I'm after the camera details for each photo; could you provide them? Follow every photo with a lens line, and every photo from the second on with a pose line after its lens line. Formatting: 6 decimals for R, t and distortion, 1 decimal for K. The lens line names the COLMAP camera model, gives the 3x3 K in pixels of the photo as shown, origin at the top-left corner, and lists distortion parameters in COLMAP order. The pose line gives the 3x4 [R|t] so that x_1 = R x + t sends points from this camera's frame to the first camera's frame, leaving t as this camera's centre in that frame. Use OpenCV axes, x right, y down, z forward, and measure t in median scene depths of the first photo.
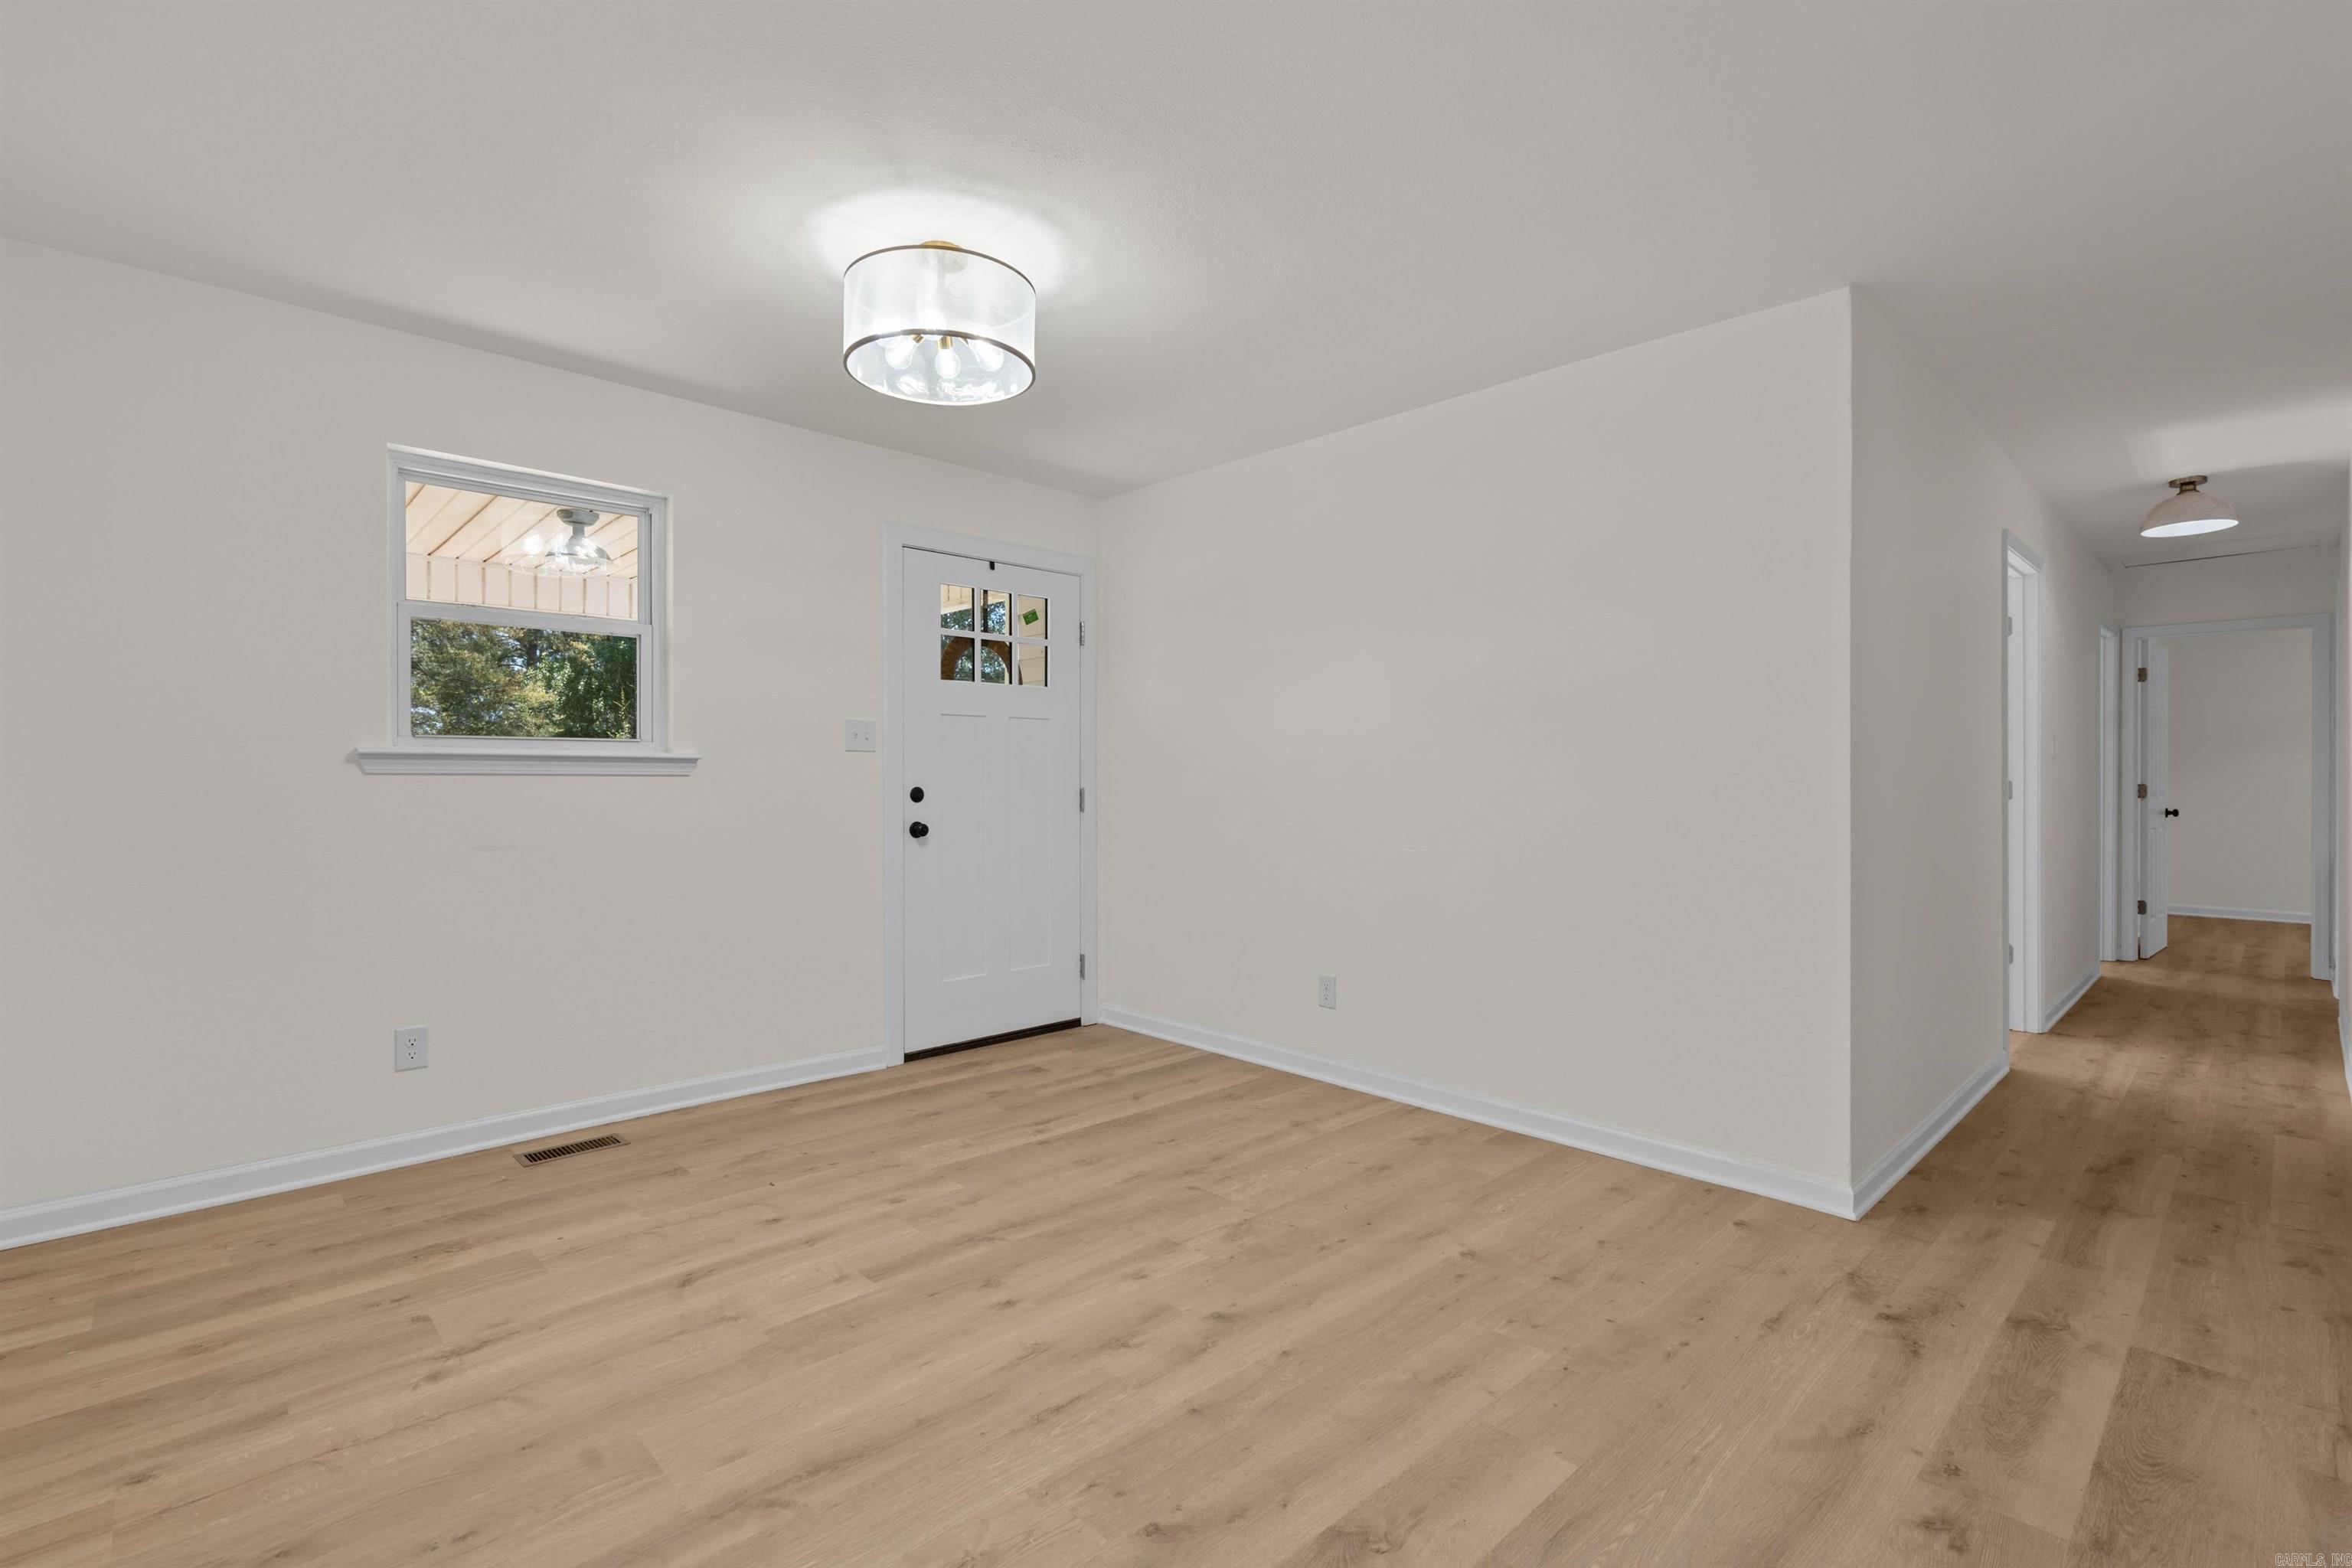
lens RADIAL K [[1068.0, 0, 1164.3], [0, 1068.0, 768.1], [0, 0, 1]] dist [-0.001483, 0.001243]
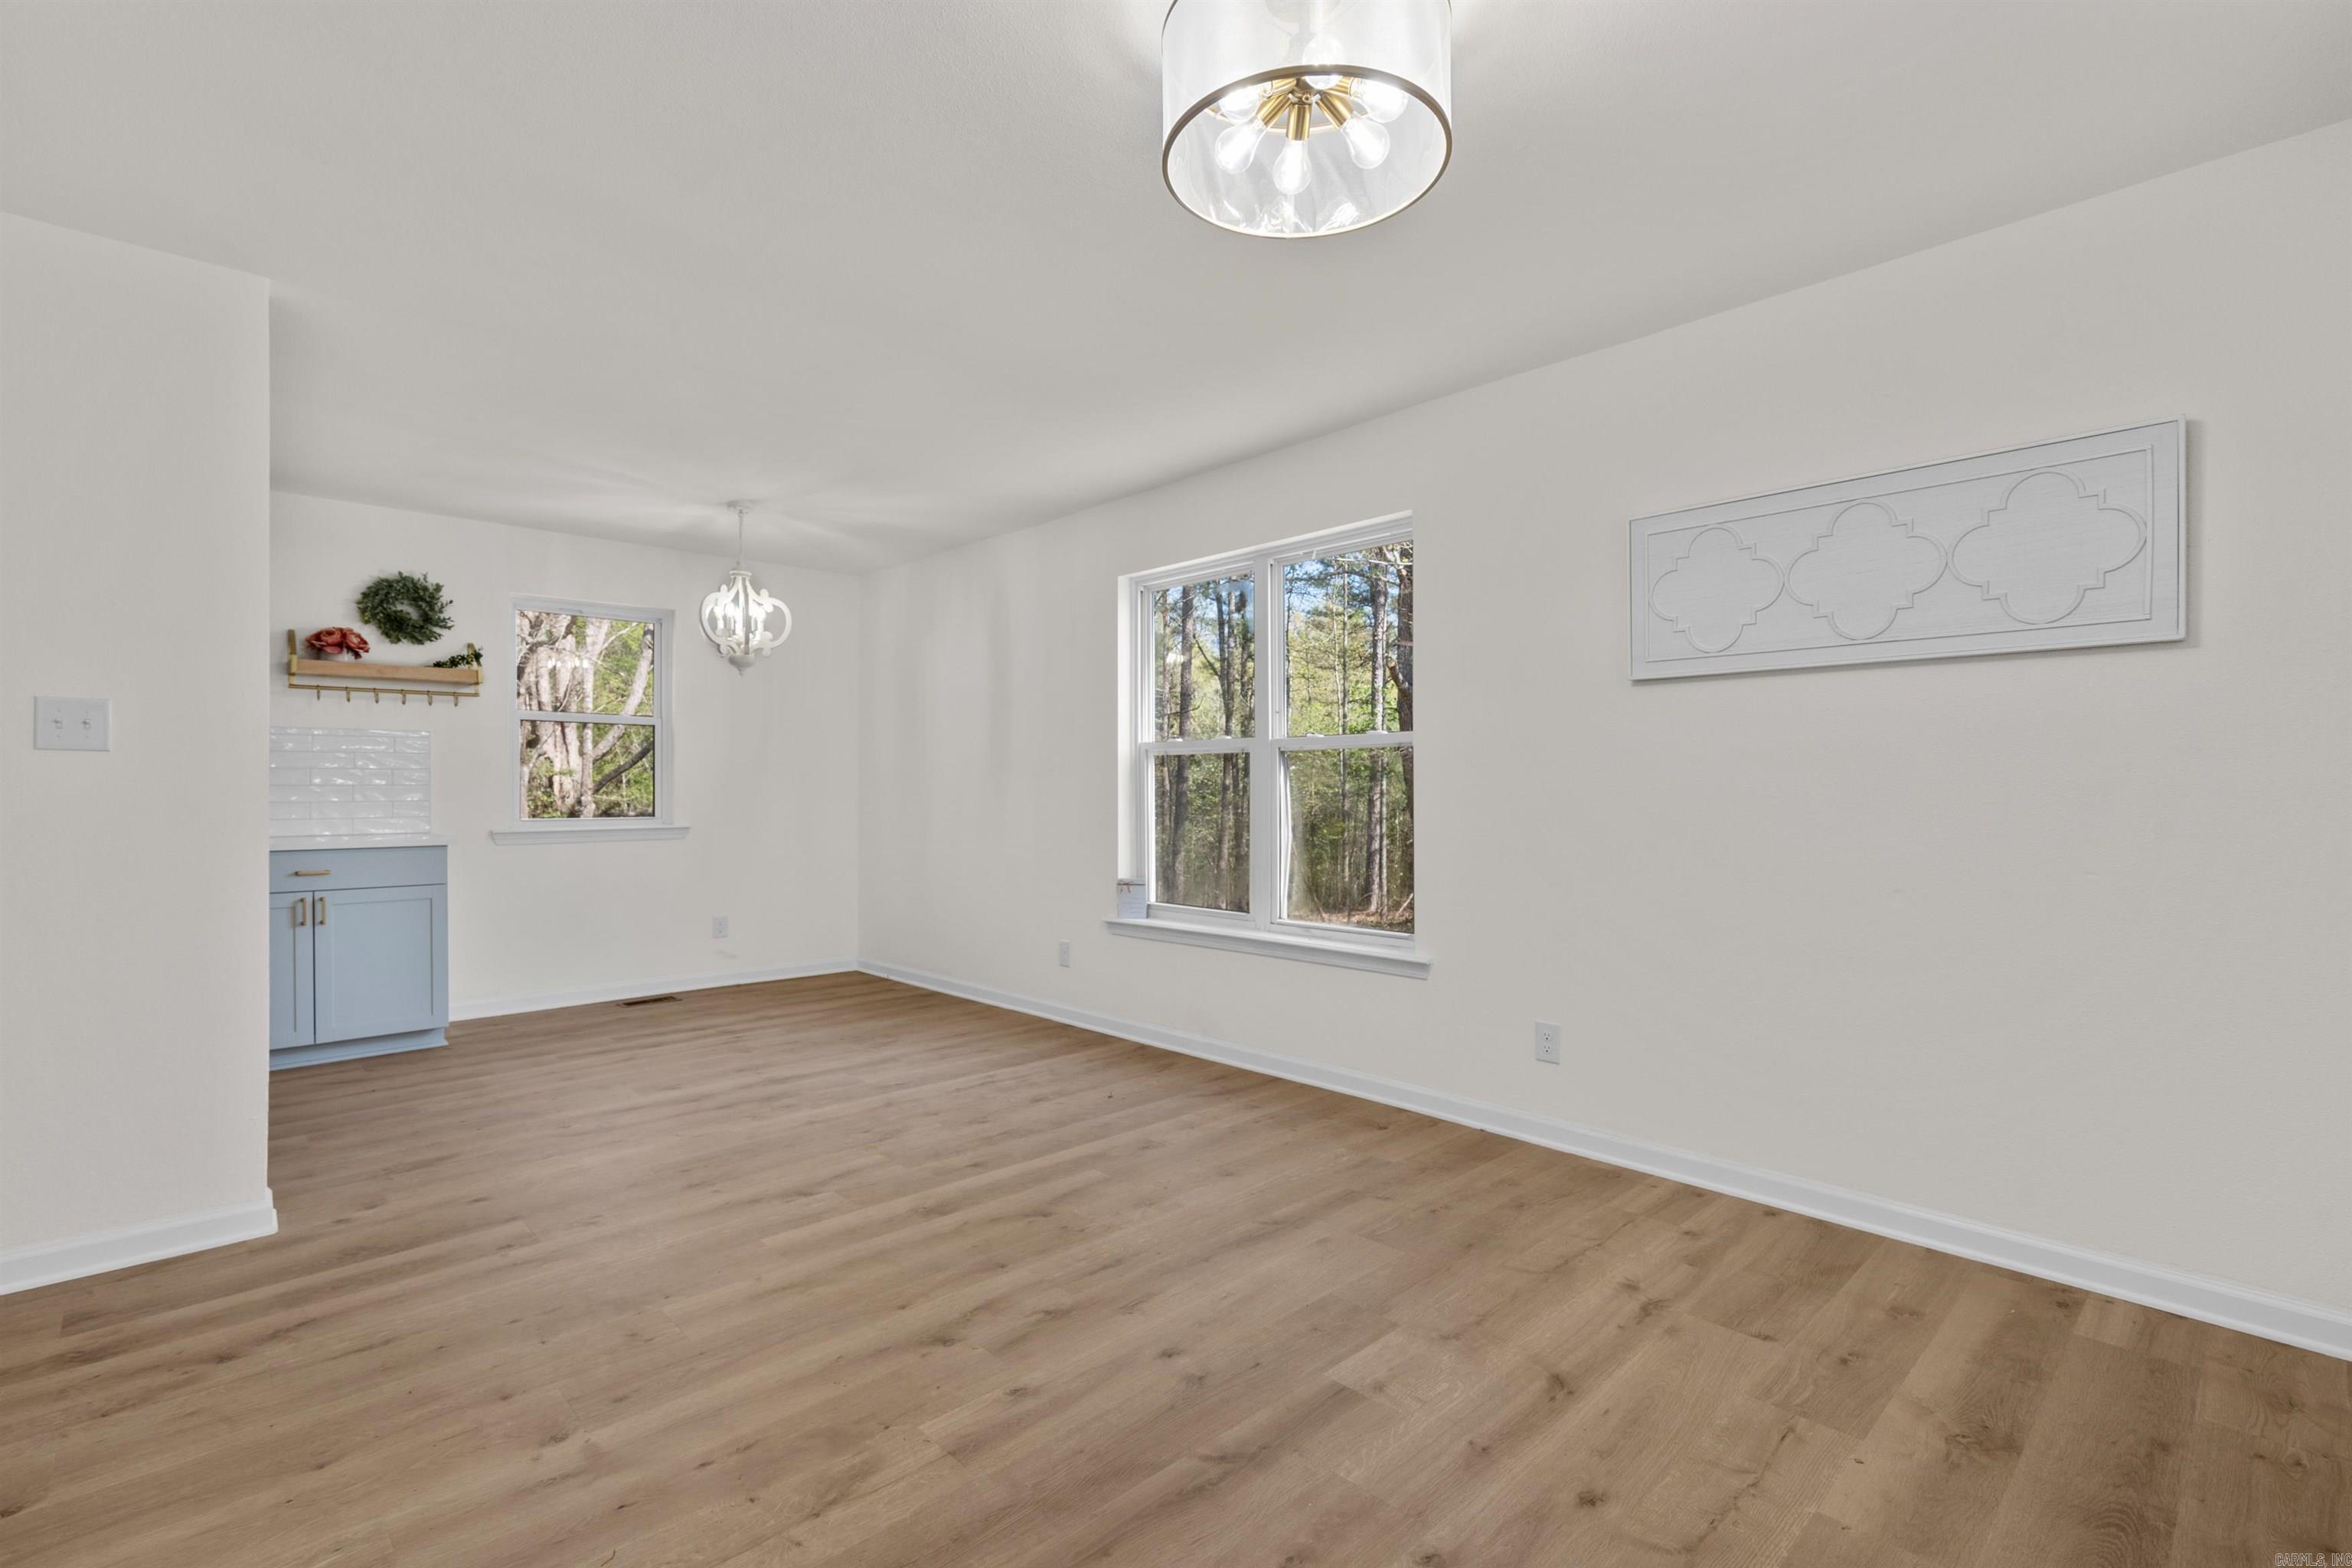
lens RADIAL K [[1068.4, 0, 1171.5], [0, 1068.4, 790.3], [0, 0, 1]] dist [-0.001489, 0.000316]
pose [[-0.999988, -0.001275, -0.004703, -0.123903], [-0.001219, 0.999928, -0.011924, 0.022894], [0.004718, -0.011918, -0.999918, 1.660620]]
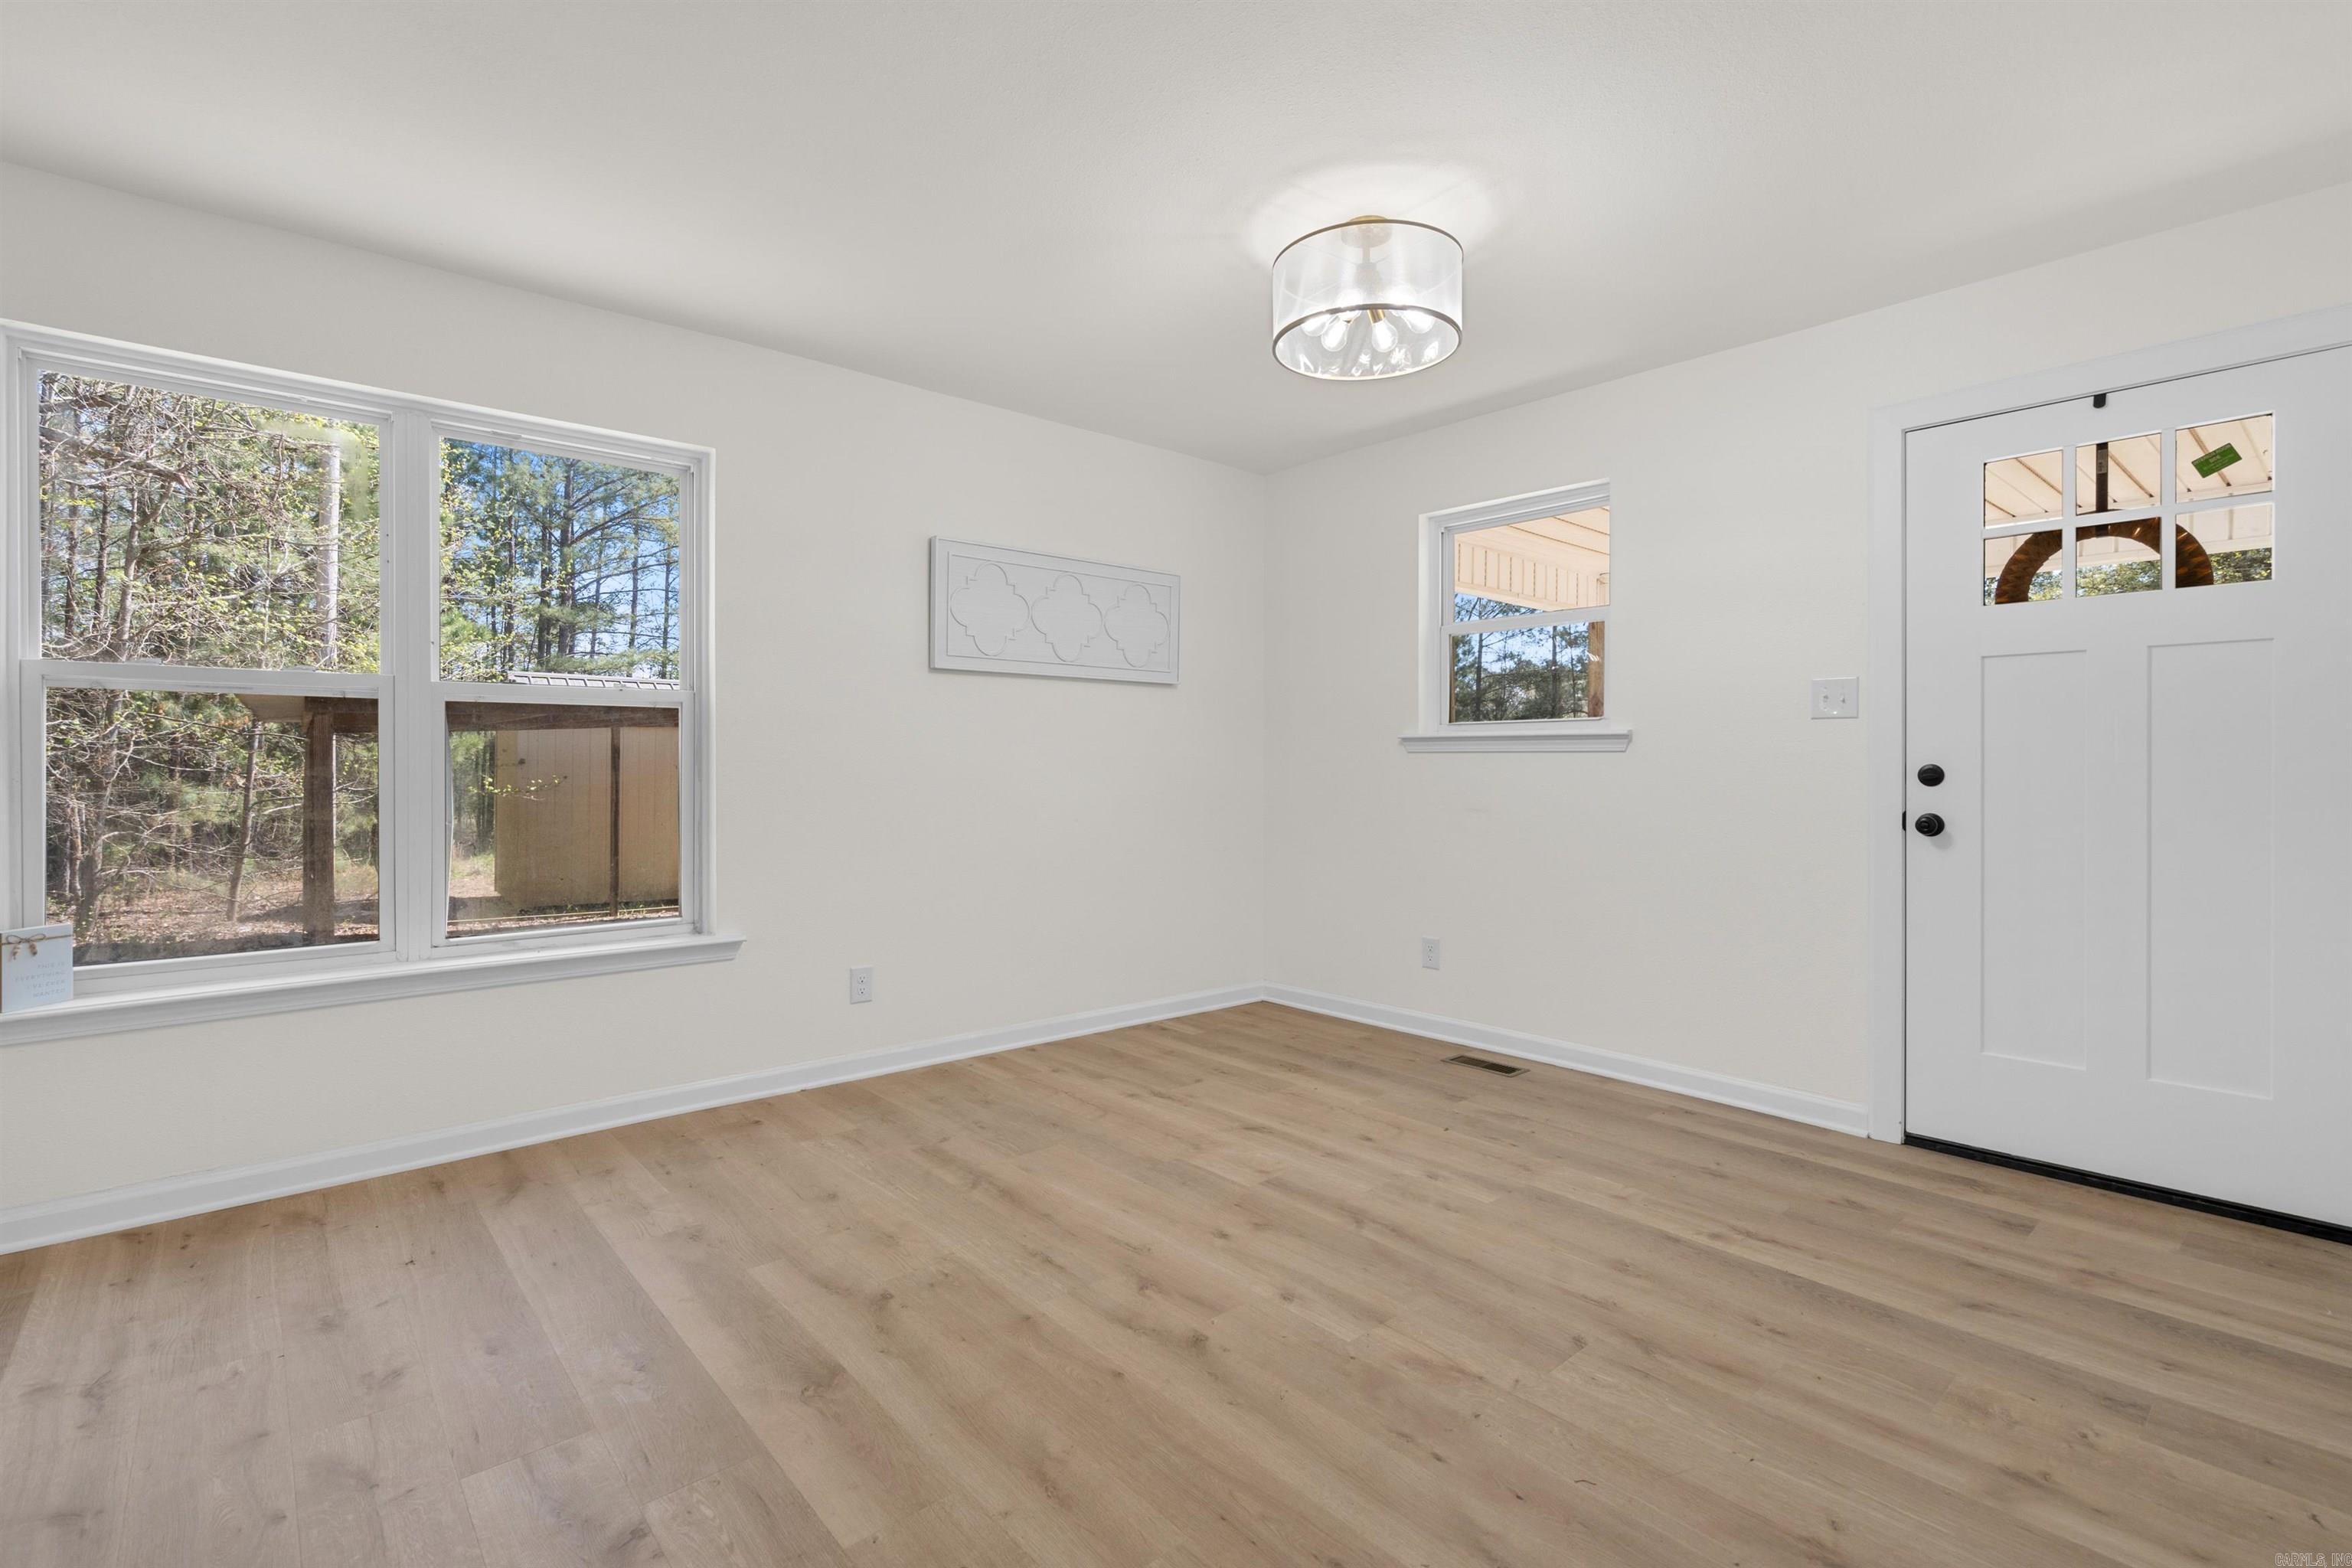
lens RADIAL K [[1068.0, 0, 1164.3], [0, 1068.0, 768.1], [0, 0, 1]] dist [-0.001483, 0.001243]
pose [[-0.038966, 0.003741, -0.999234, 0.807245], [0.010243, 0.999942, 0.003344, 0.020325], [0.999188, -0.010105, -0.039002, 0.851909]]
